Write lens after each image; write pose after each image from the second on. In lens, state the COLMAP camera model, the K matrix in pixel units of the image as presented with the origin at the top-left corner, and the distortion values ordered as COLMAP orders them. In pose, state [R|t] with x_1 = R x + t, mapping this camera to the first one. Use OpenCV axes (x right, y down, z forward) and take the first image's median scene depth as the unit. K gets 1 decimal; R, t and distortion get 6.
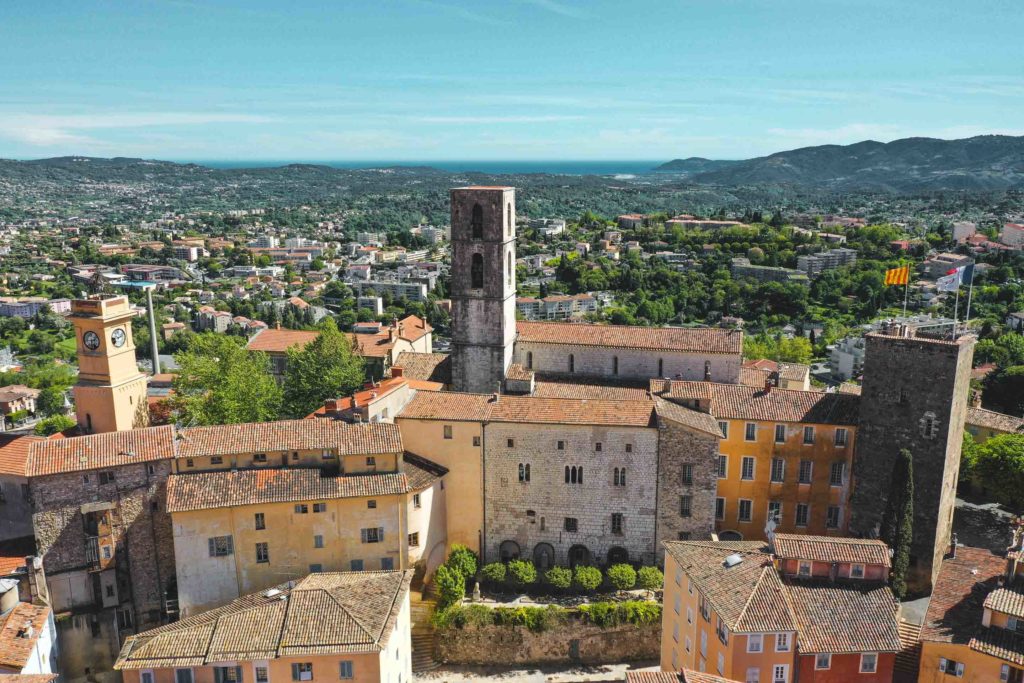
lens RADIAL K [[844.1, 0, 541.5], [0, 844.1, 343.5], [0, 0, 1]] dist [0.021608, 0.010990]
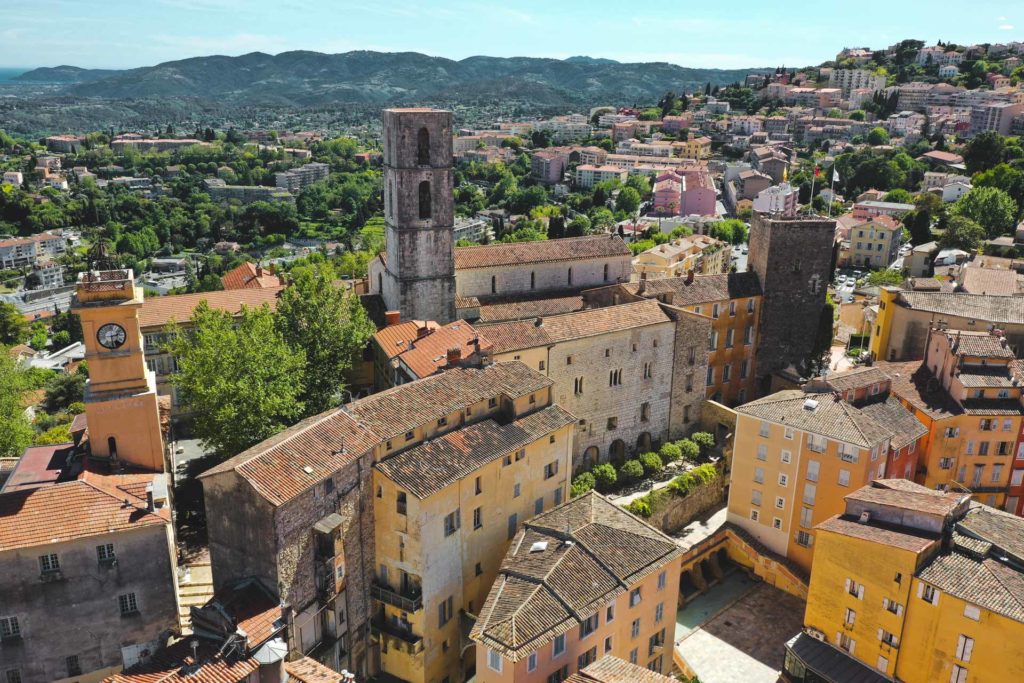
lens RADIAL K [[844.1, 0, 541.5], [0, 844.1, 343.5], [0, 0, 1]] dist [0.021608, 0.010990]
pose [[0.772335, -0.185604, 0.607494, -0.097343], [0.126031, 0.982122, 0.139833, -0.007402], [-0.622587, -0.031435, 0.781919, 0.029275]]
